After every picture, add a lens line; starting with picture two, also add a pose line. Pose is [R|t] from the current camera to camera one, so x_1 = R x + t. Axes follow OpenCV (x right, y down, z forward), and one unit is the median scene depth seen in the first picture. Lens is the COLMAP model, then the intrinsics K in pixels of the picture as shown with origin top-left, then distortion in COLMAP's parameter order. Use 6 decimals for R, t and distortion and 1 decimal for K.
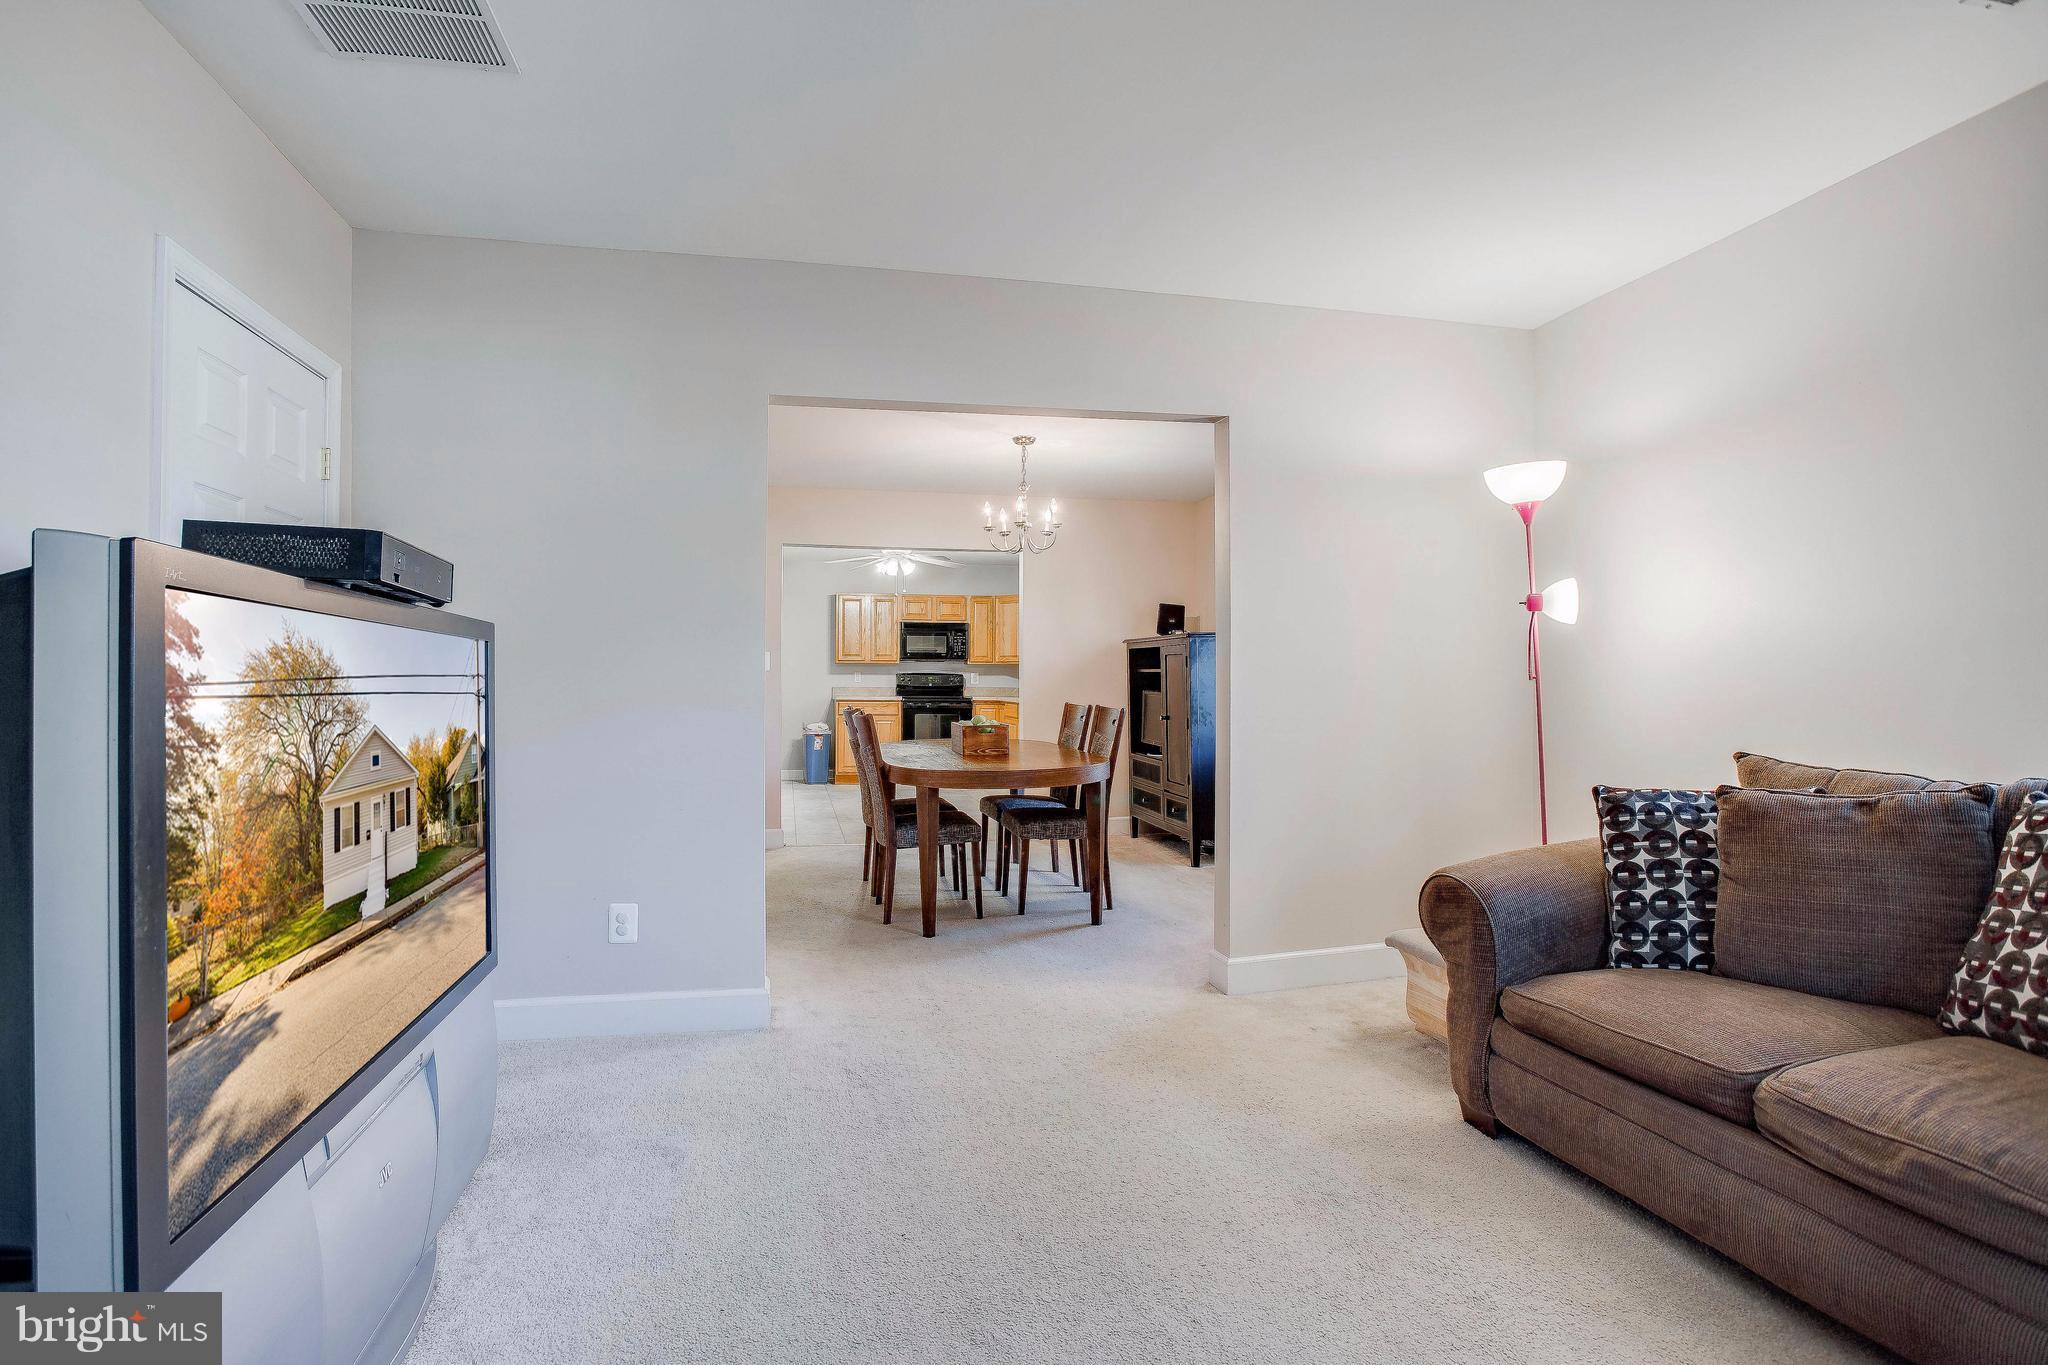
lens RADIAL K [[944.8, 0, 1024.0], [0, 944.8, 682.5], [0, 0, 1]] dist [0.000493, 0.000152]
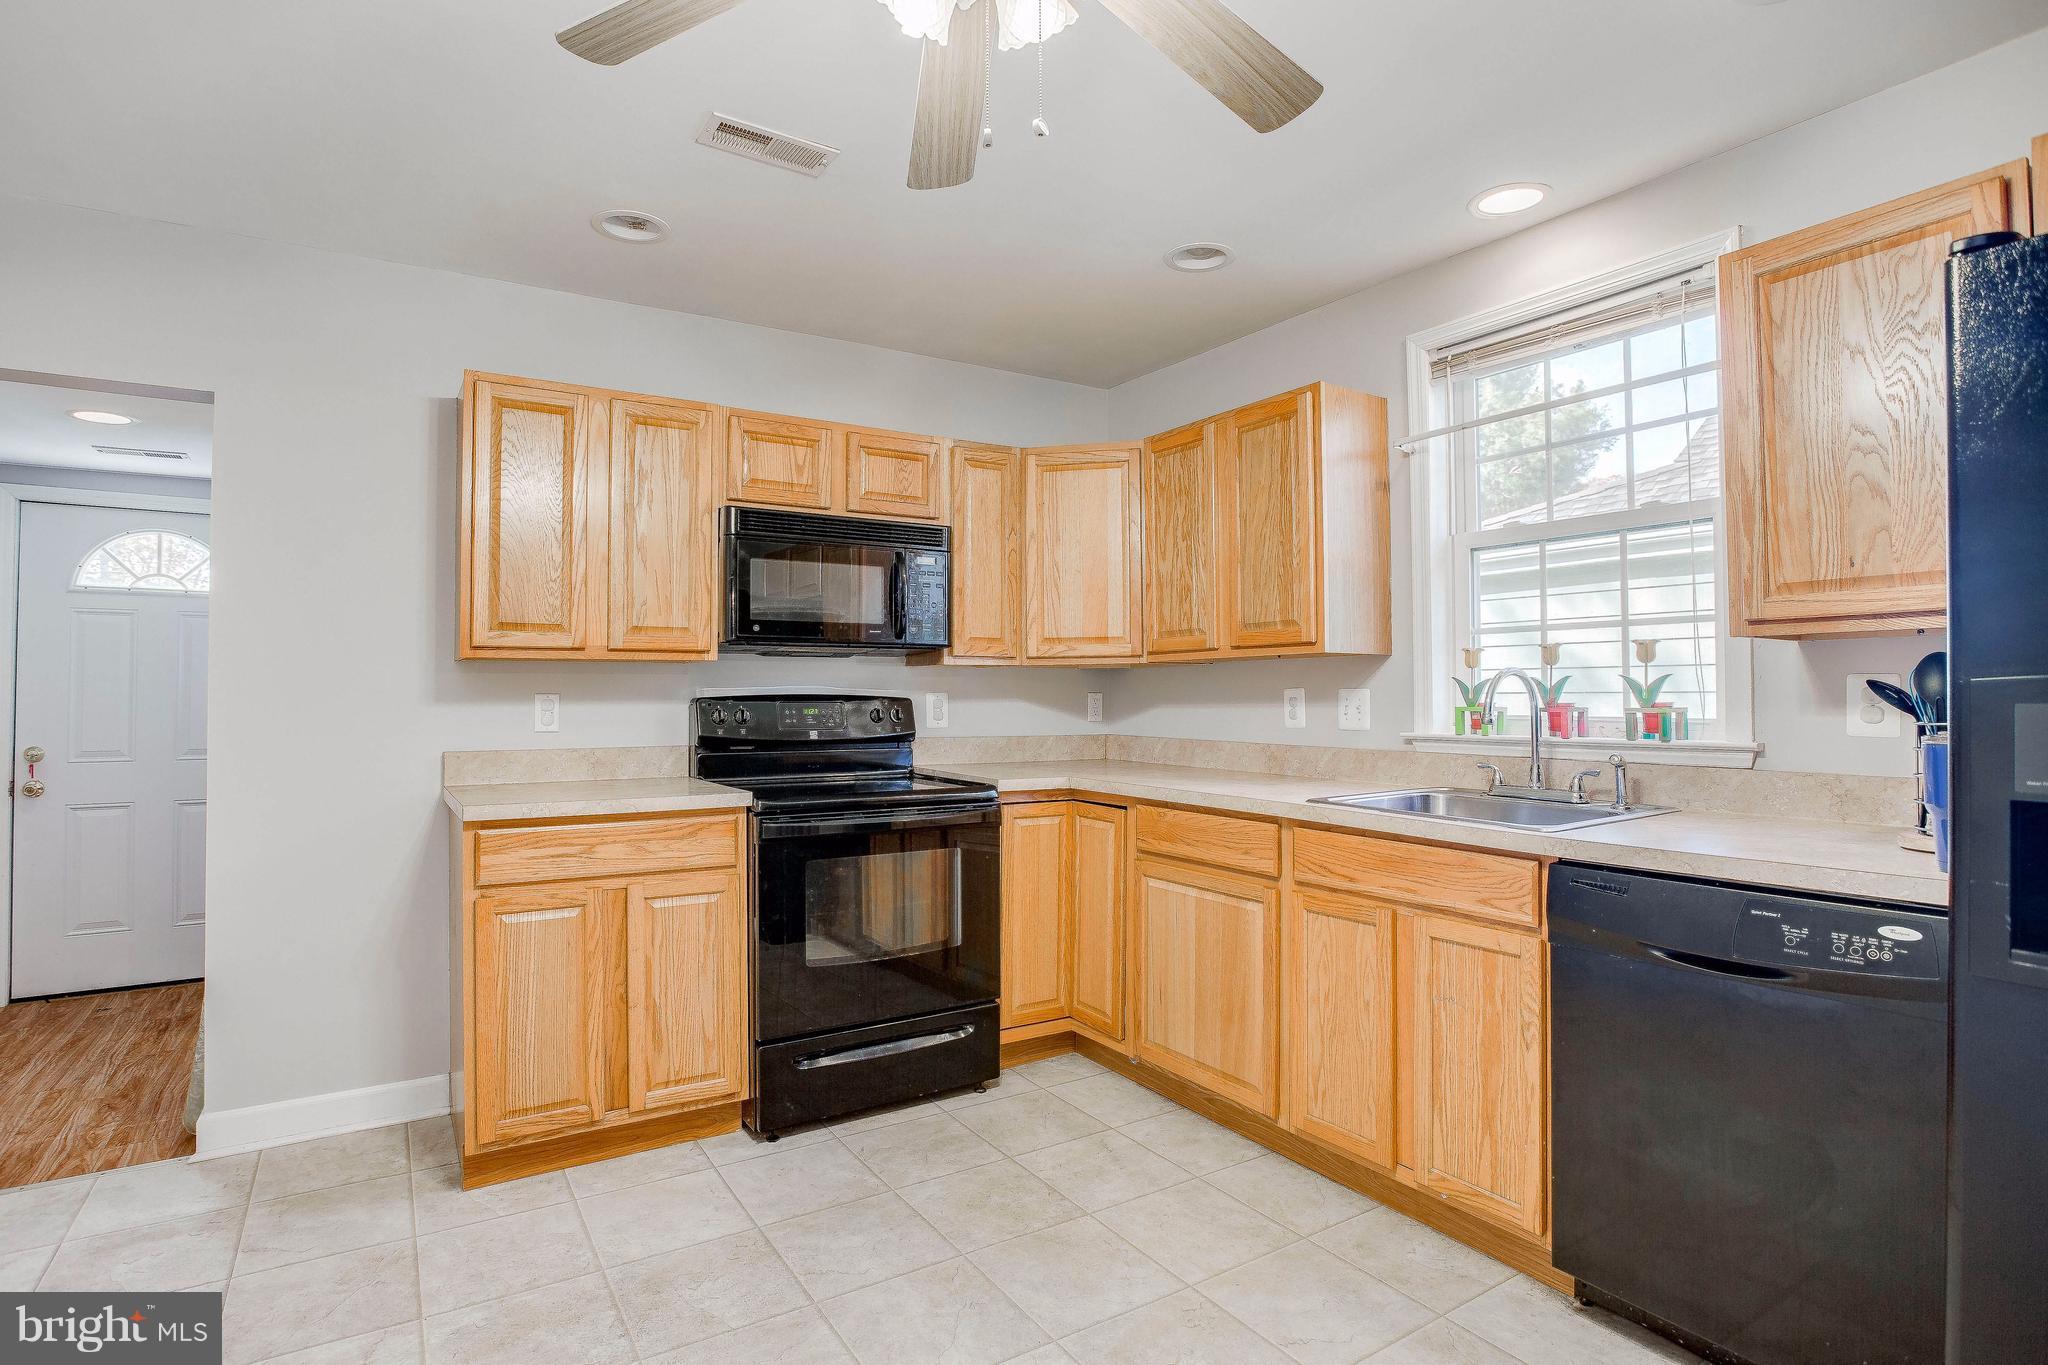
lens RADIAL K [[1037.4, 0, 1024.9], [0, 1037.4, 667.8], [0, 0, 1]] dist [-0.072180, 0.034116]
pose [[0.948175, 0.002809, 0.317736, -0.141356], [0.003989, 0.999777, -0.020743, -0.011553], [-0.317723, 0.020936, 0.947952, 0.689414]]
